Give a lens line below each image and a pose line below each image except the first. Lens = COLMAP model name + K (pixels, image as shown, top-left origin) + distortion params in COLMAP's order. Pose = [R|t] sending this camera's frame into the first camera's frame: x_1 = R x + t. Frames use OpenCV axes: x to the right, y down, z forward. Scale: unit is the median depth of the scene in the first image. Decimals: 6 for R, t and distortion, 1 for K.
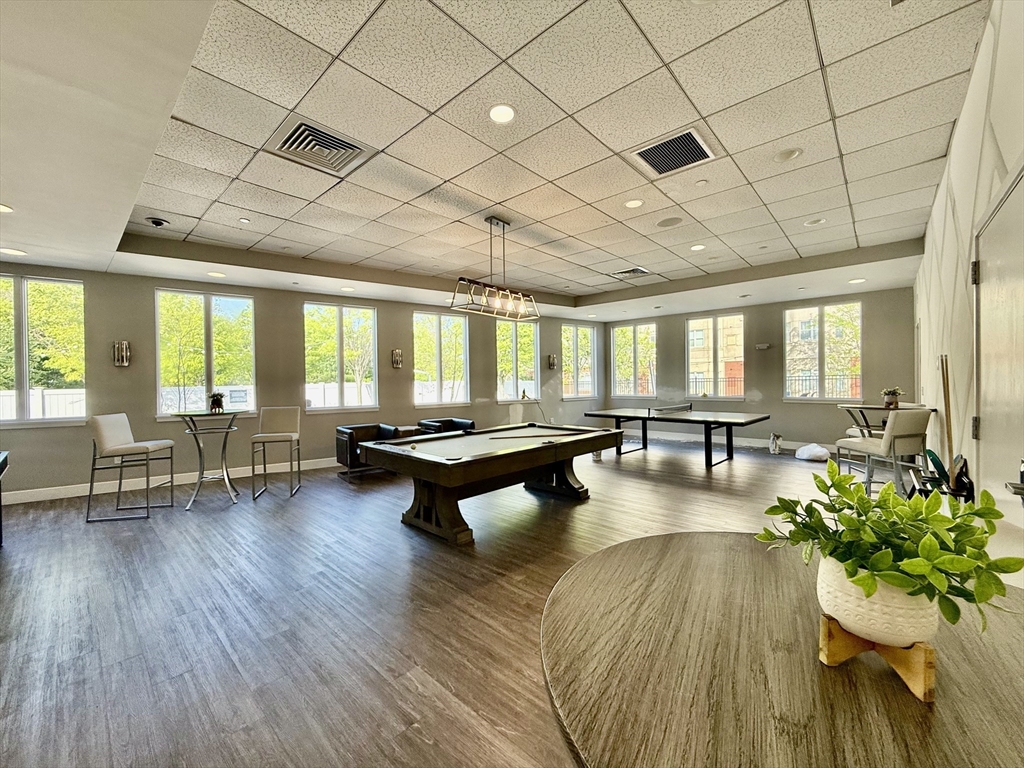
lens RADIAL K [[409.8, 0, 509.9], [0, 409.8, 382.8], [0, 0, 1]] dist [0.000737, -0.000220]
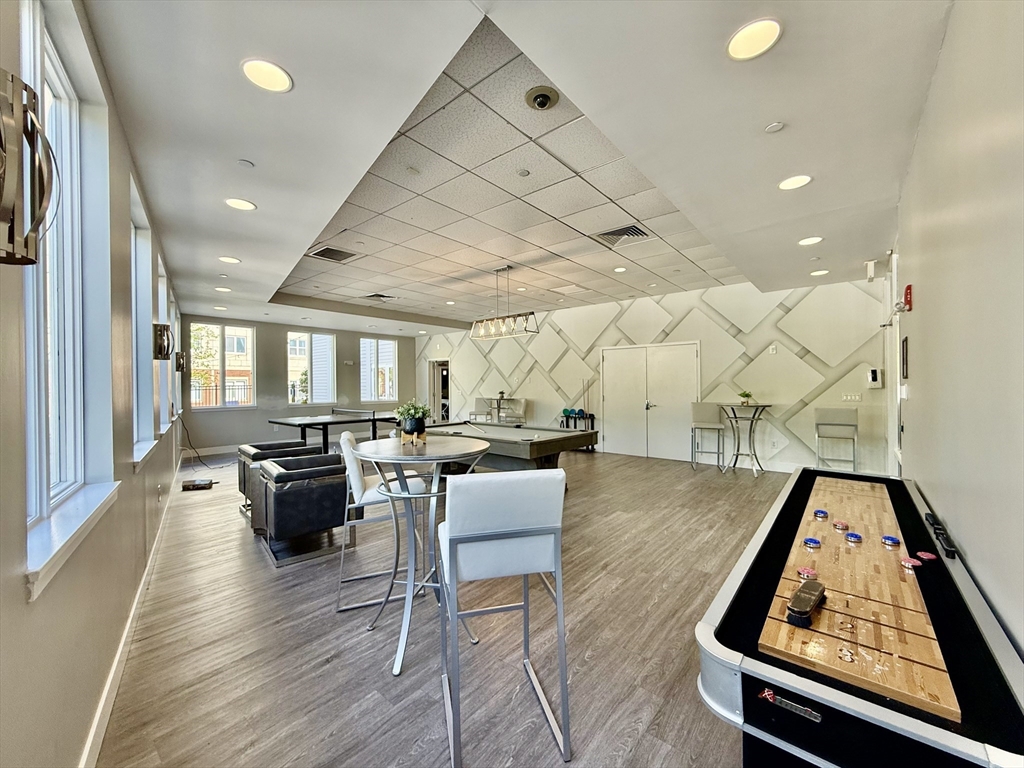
lens RADIAL K [[409.8, 0, 505.4], [0, 409.8, 387.3], [0, 0, 1]] dist [0.000737, -0.000220]
pose [[-0.046434, 0.007361, 0.998894, -0.786108], [0.012238, 0.999902, -0.006799, 0.005959], [-0.998846, 0.011909, -0.046520, 0.611014]]
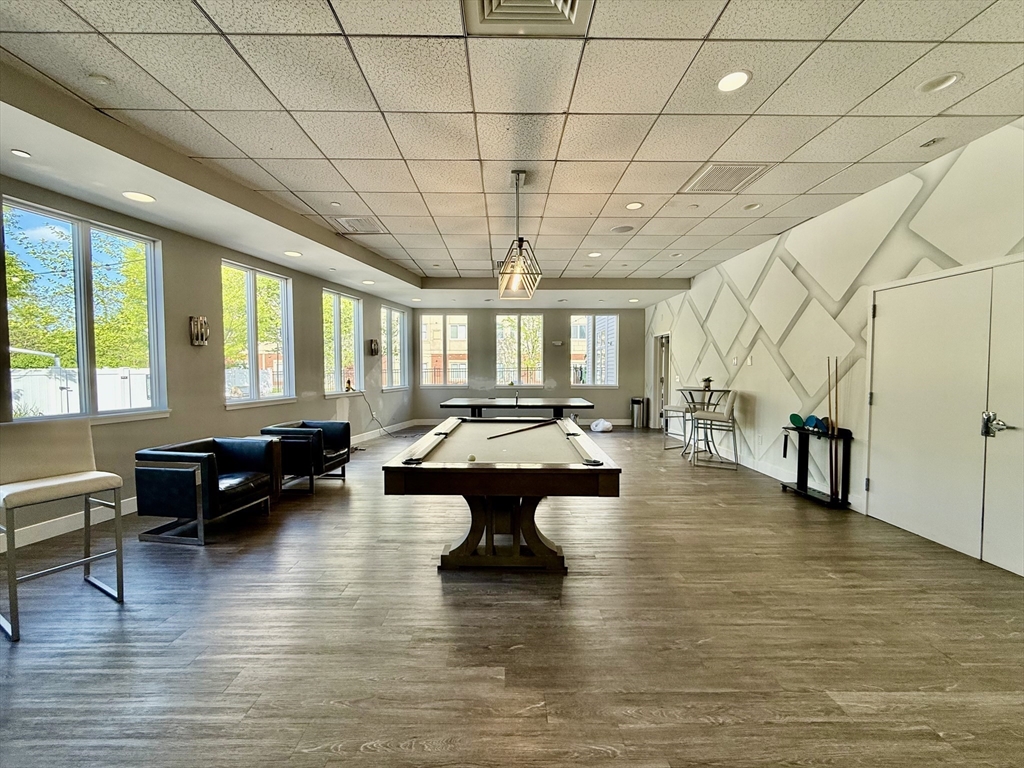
lens RADIAL K [[409.8, 0, 506.7], [0, 409.8, 382.8], [0, 0, 1]] dist [0.000737, -0.000220]
pose [[0.730401, -0.011352, 0.682925, -0.356844], [-0.005133, 0.999742, 0.022108, 0.003199], [-0.683000, -0.019654, 0.730154, 0.226556]]
